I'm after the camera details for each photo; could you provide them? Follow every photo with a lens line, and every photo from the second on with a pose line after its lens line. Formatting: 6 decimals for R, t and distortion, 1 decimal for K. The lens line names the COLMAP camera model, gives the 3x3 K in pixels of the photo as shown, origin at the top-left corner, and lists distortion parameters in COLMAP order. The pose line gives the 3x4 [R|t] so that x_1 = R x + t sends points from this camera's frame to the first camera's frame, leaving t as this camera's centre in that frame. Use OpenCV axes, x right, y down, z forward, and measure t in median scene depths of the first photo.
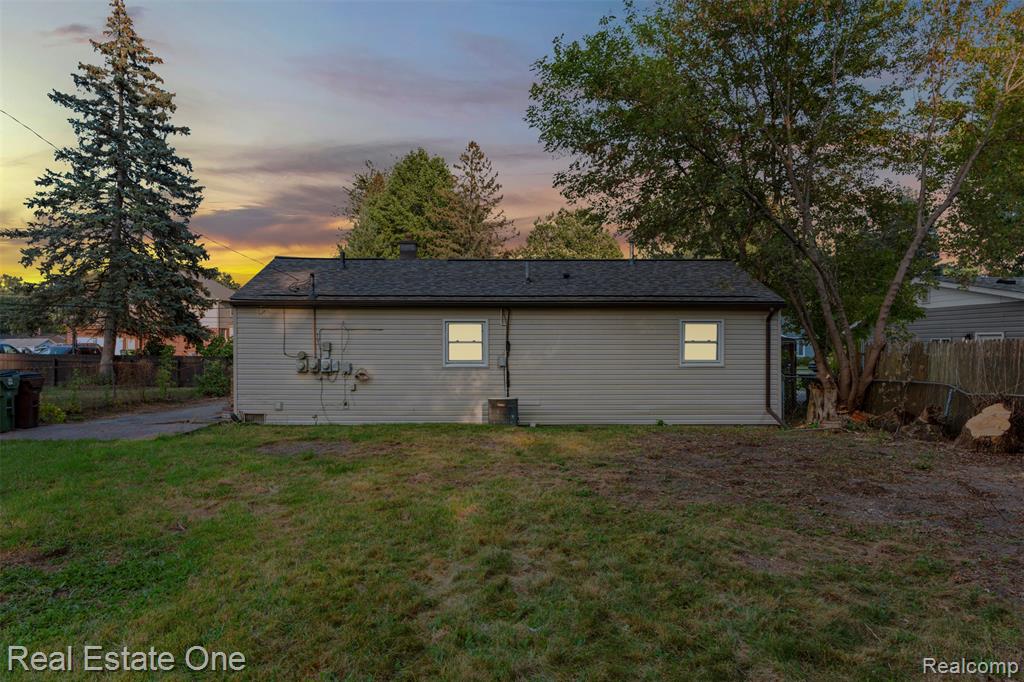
lens RADIAL K [[638.1, 0, 511.9], [0, 638.1, 343.4], [0, 0, 1]] dist [0.004249, 0.001066]
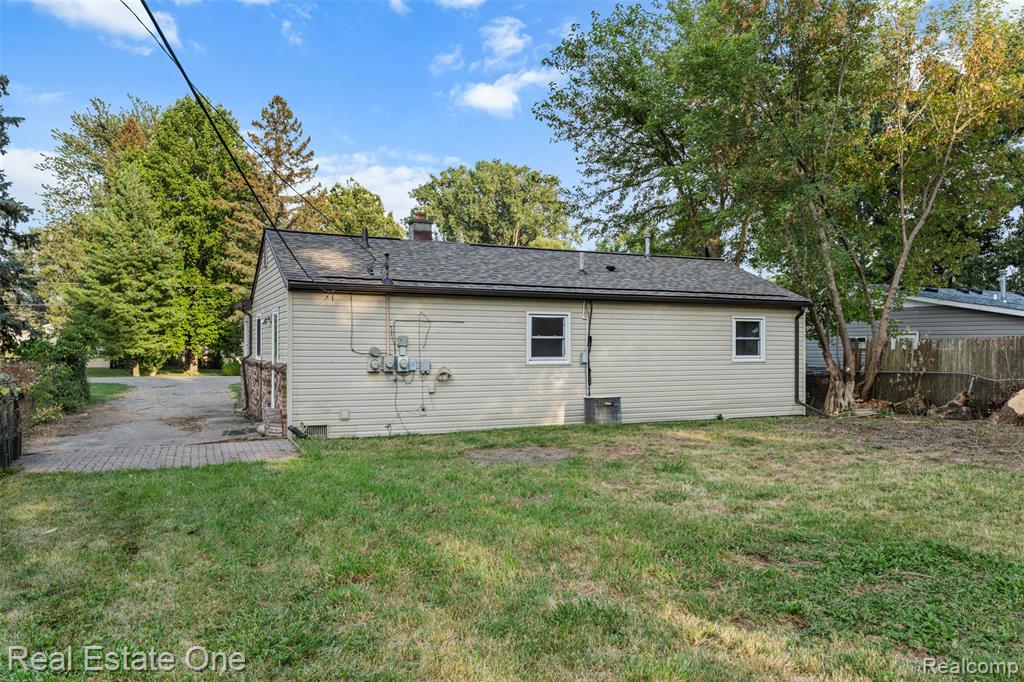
lens RADIAL K [[730.1, 0, 512.0], [0, 730.1, 341.5], [0, 0, 1]] dist [-0.007765, -0.000235]
pose [[0.913063, 0.003309, 0.407806, -0.547547], [-0.001751, 0.999990, -0.004193, 0.008802], [-0.407815, 0.003115, 0.913059, 0.068943]]
